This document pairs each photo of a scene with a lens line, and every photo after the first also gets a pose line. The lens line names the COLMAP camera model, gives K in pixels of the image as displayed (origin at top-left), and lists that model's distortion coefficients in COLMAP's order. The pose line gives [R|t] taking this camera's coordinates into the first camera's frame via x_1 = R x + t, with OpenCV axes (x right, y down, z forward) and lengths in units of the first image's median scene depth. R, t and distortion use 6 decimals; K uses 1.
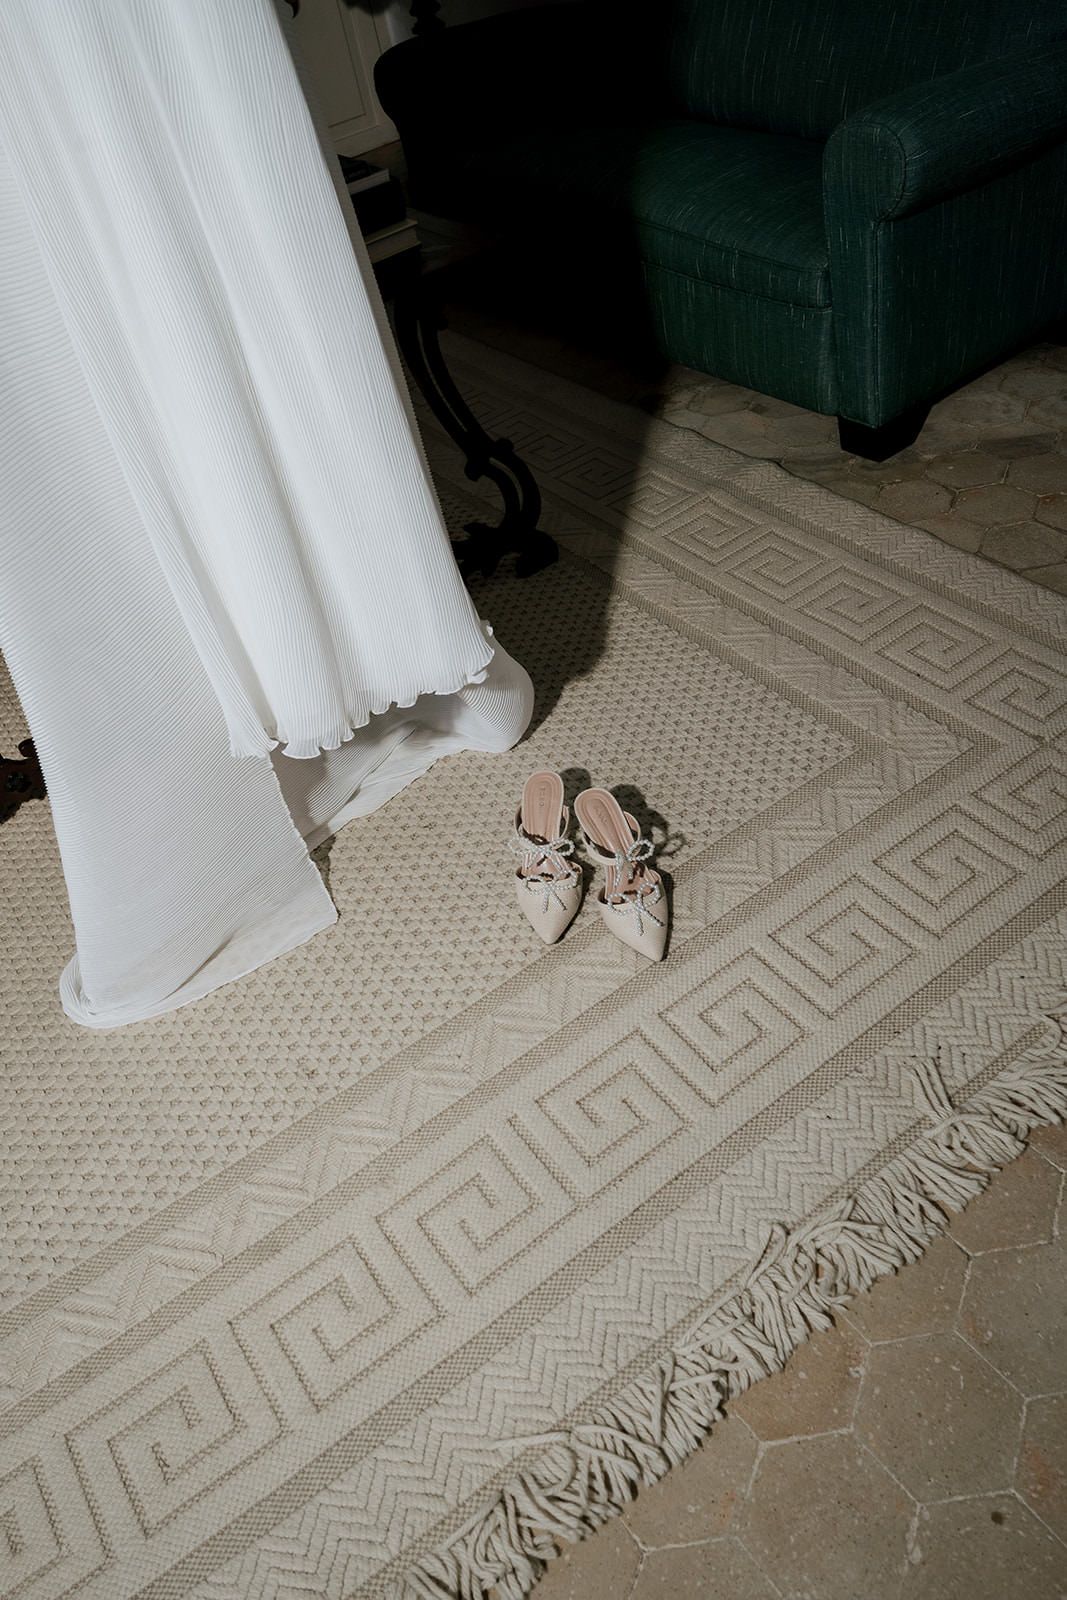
lens RADIAL K [[1217.7, 0, 456.9], [0, 1217.7, 800.0], [0, 0, 1]] dist [0.003032, -0.000461]
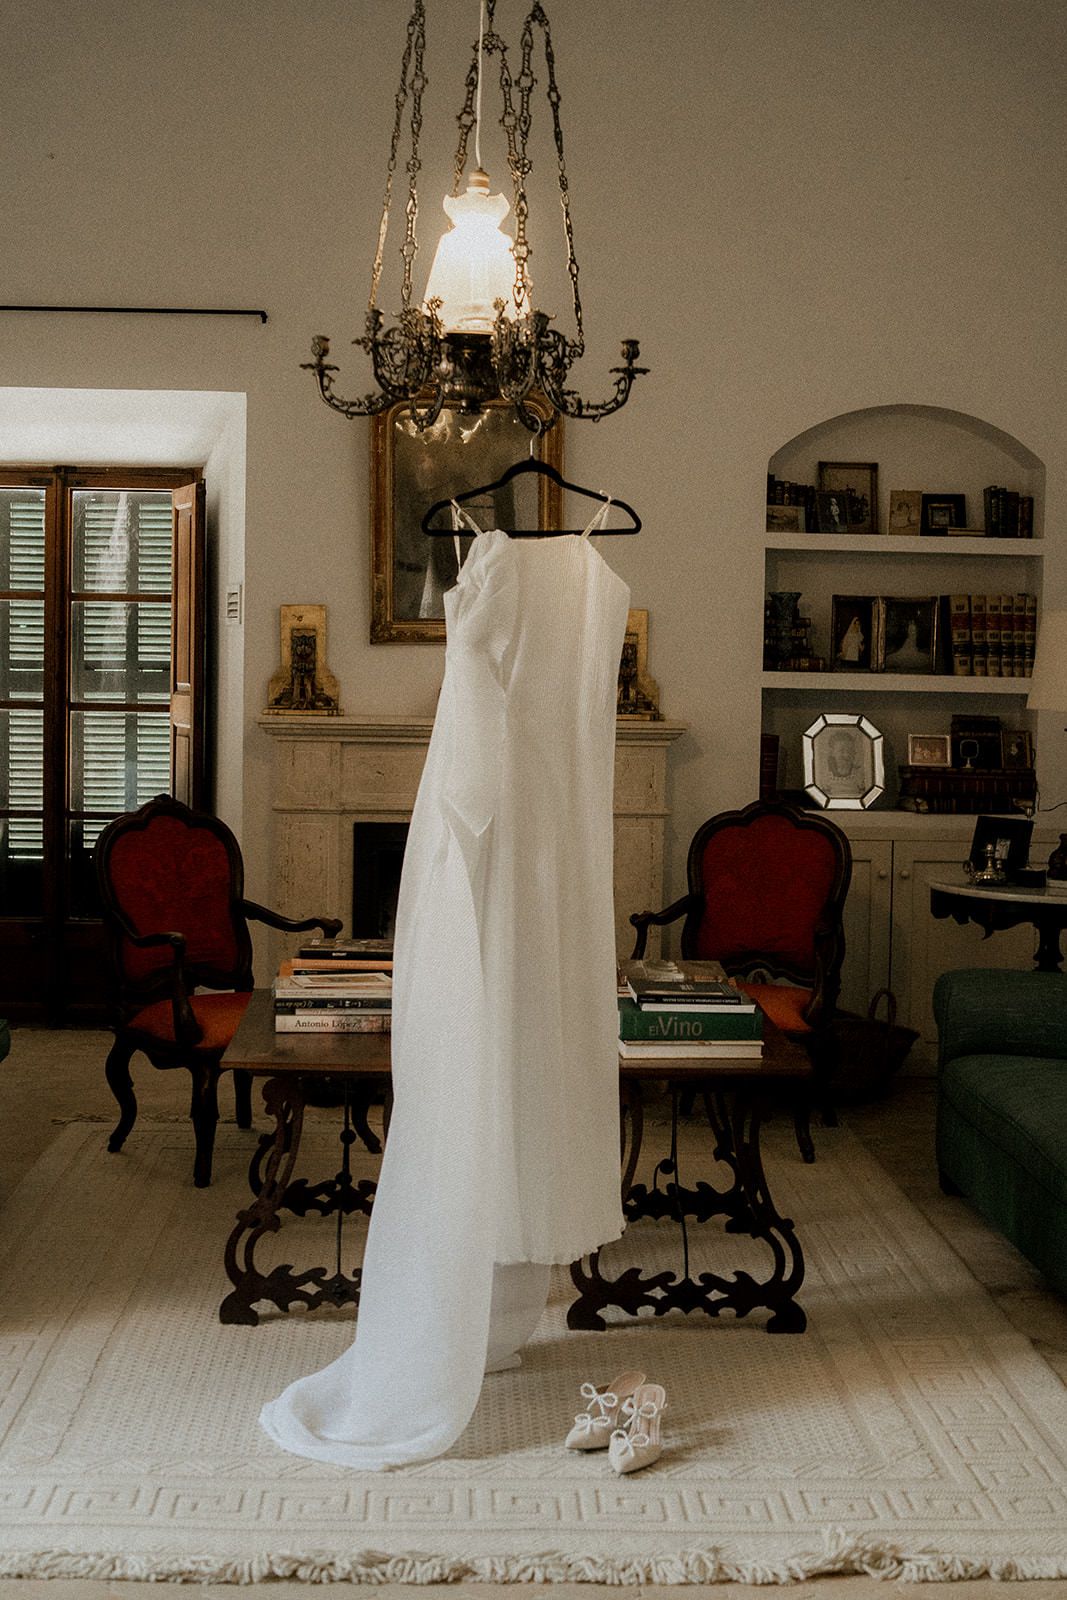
lens RADIAL K [[2412.2, 0, 533.5], [0, 2412.2, 800.0], [0, 0, 1]] dist [-0.070121, -0.149383]
pose [[0.841108, 0.232717, -0.488242, 1.283097], [-0.470416, 0.760246, -0.448033, 0.847761], [0.266920, 0.606522, 0.748923, -1.657187]]
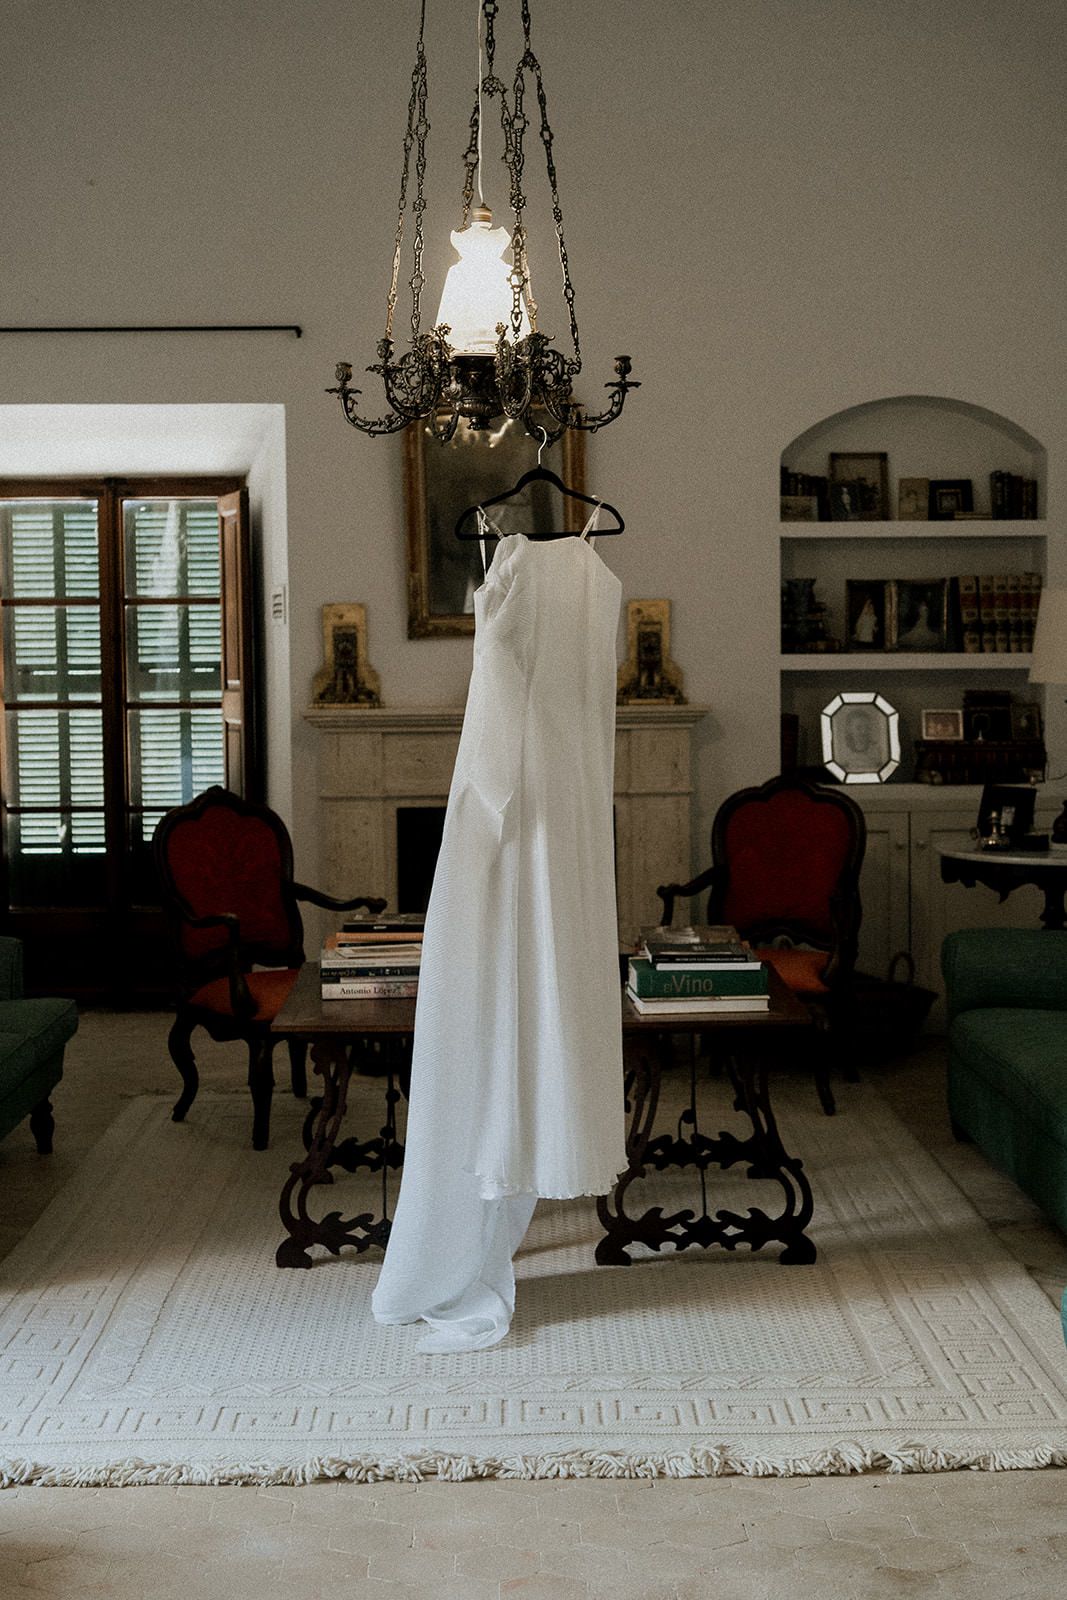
lens RADIAL K [[2436.7, 0, 533.5], [0, 2436.7, 800.0], [0, 0, 1]] dist [-0.018867, 0.030996]
pose [[0.833683, 0.211717, -0.510047, 1.515877], [-0.461410, 0.774521, -0.432687, 0.981834], [0.303435, 0.596064, 0.743394, -1.882407]]
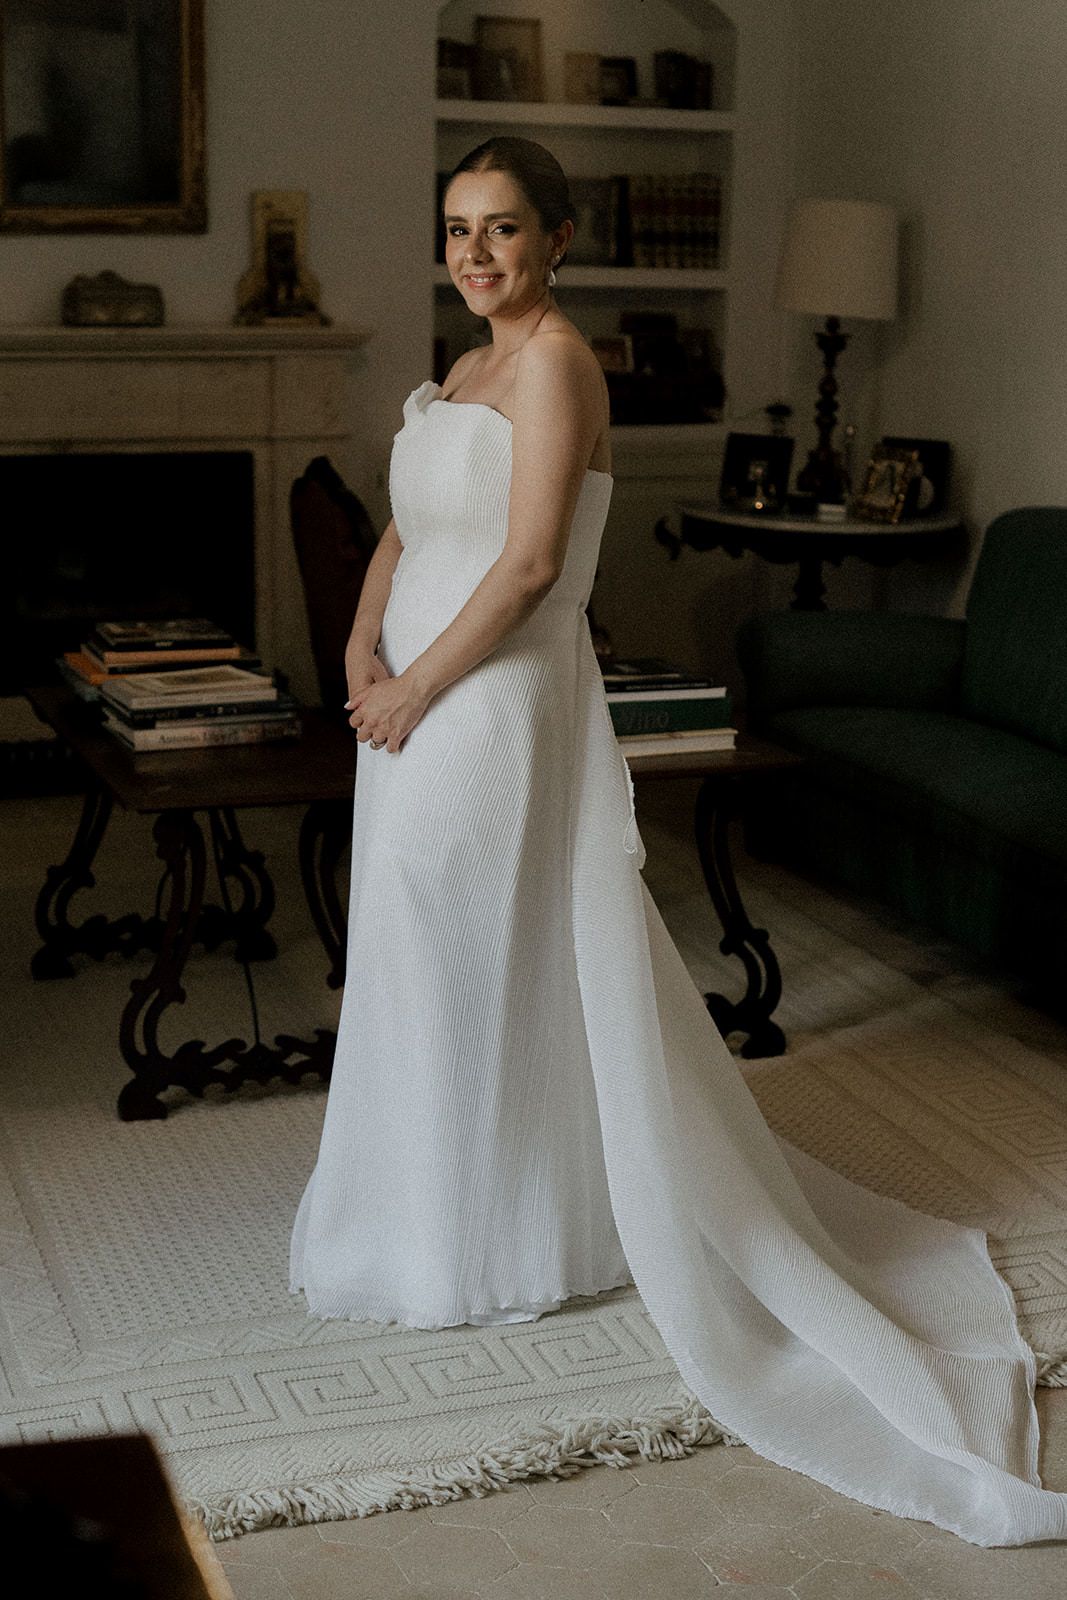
lens RADIAL K [[2506.4, 0, 533.5], [0, 2506.4, 800.0], [0, 0, 1]] dist [-0.008352, -0.763679]
pose [[0.959983, 0.245365, -0.135015, 0.164632], [-0.279929, 0.855354, -0.435901, 0.895127], [0.008531, 0.456252, 0.889810, -1.478054]]
